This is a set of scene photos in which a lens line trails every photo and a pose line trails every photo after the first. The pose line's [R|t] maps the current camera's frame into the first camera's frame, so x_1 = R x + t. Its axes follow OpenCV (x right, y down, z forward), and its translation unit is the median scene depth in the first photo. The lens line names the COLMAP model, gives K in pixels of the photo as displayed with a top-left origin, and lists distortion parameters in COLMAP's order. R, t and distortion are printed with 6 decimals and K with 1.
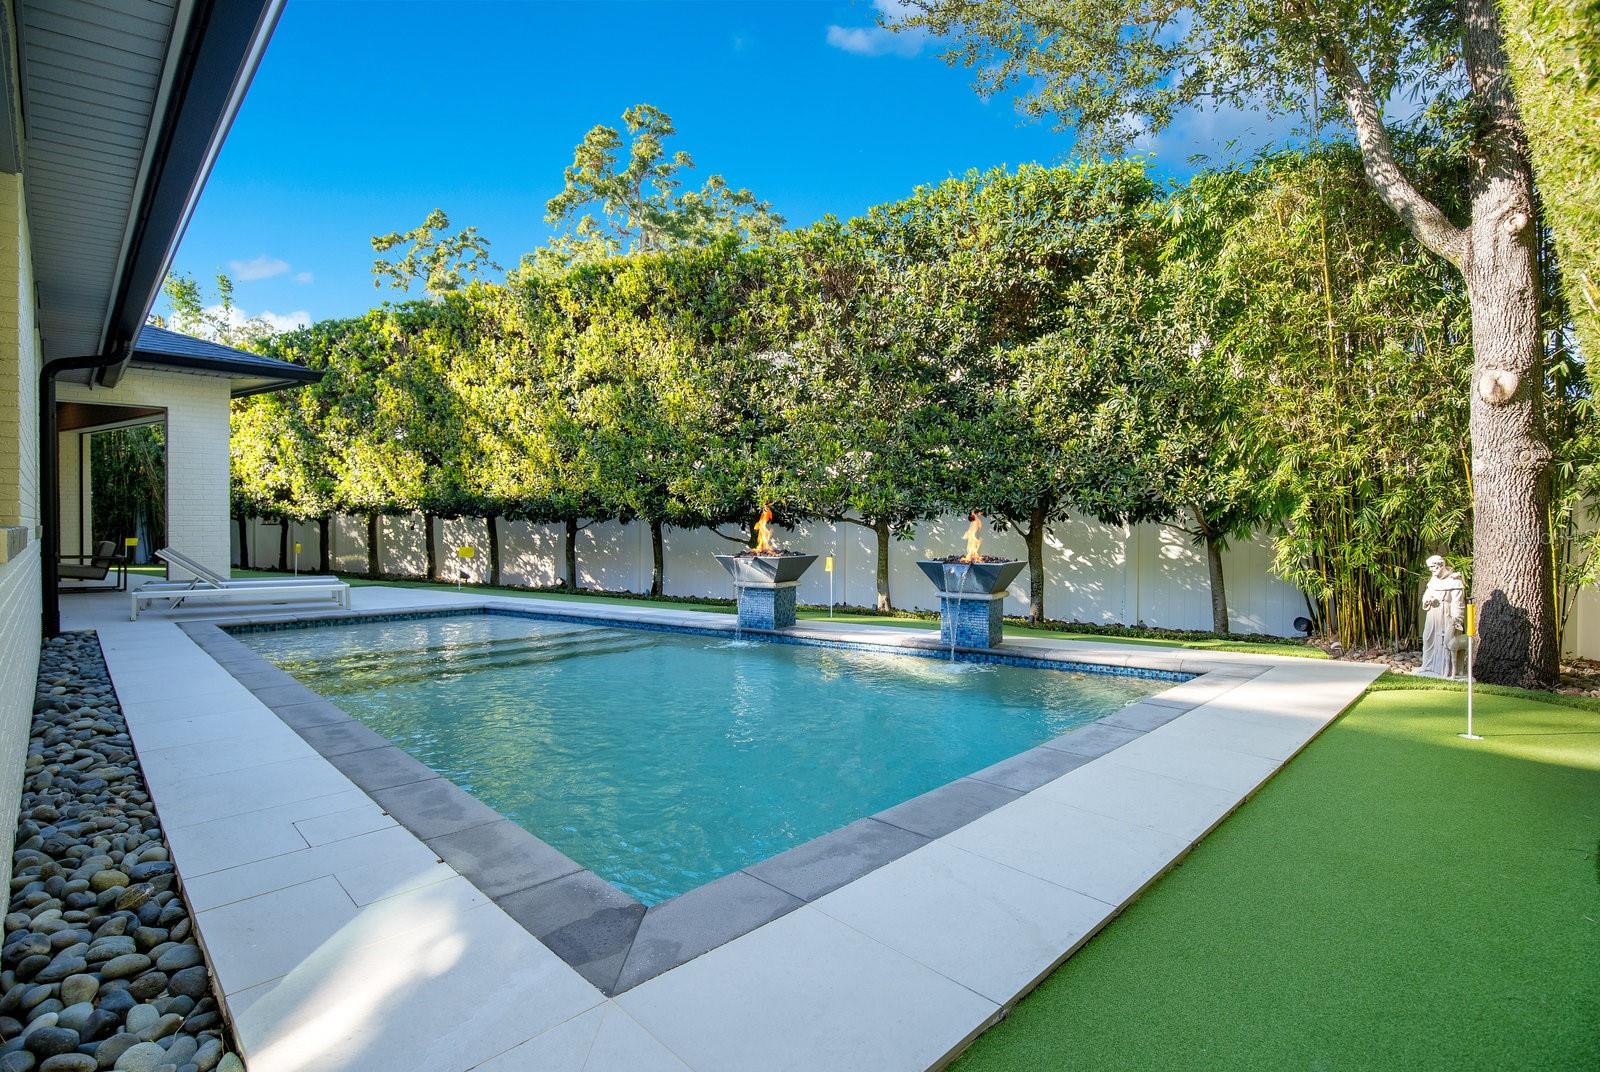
lens RADIAL K [[747.4, 0, 808.0], [0, 747.4, 530.8], [0, 0, 1]] dist [-0.003054, -0.000119]
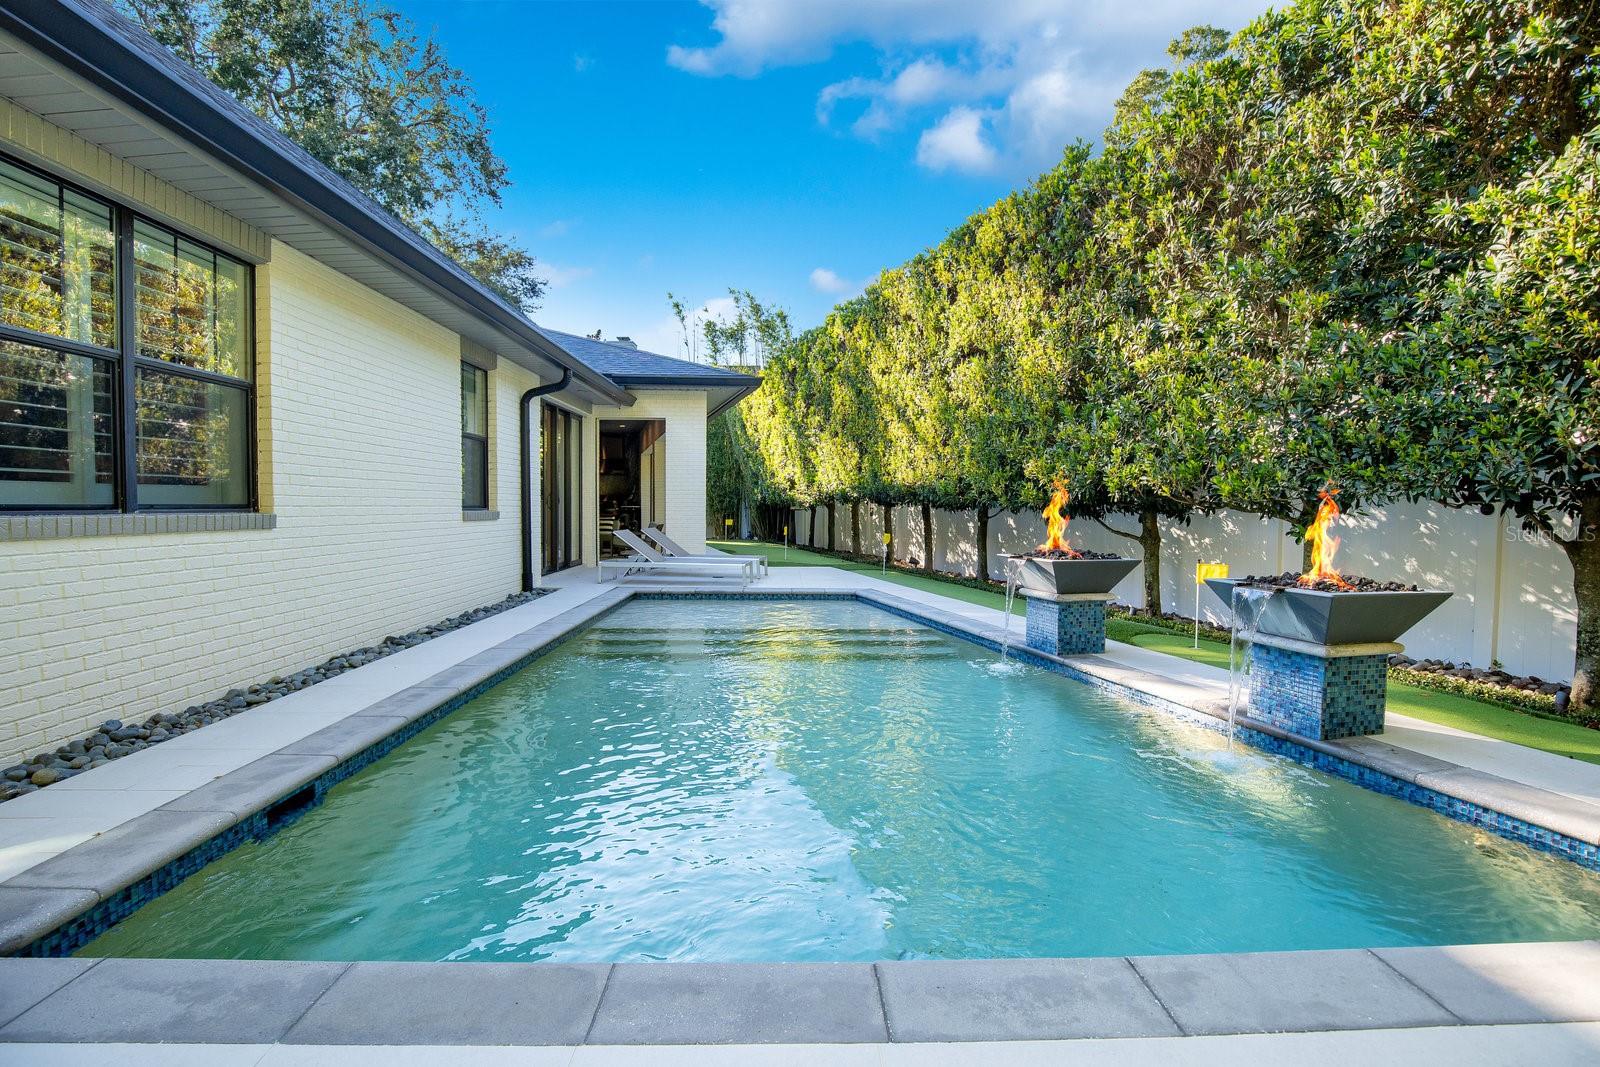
lens RADIAL K [[765.3, 0, 831.8], [0, 765.3, 528.5], [0, 0, 1]] dist [-0.004158, 0.000687]
pose [[0.737893, 0.024325, -0.674479, 0.244383], [-0.014228, 0.999689, 0.020488, -0.007072], [0.674767, -0.005521, 0.738010, 0.221968]]
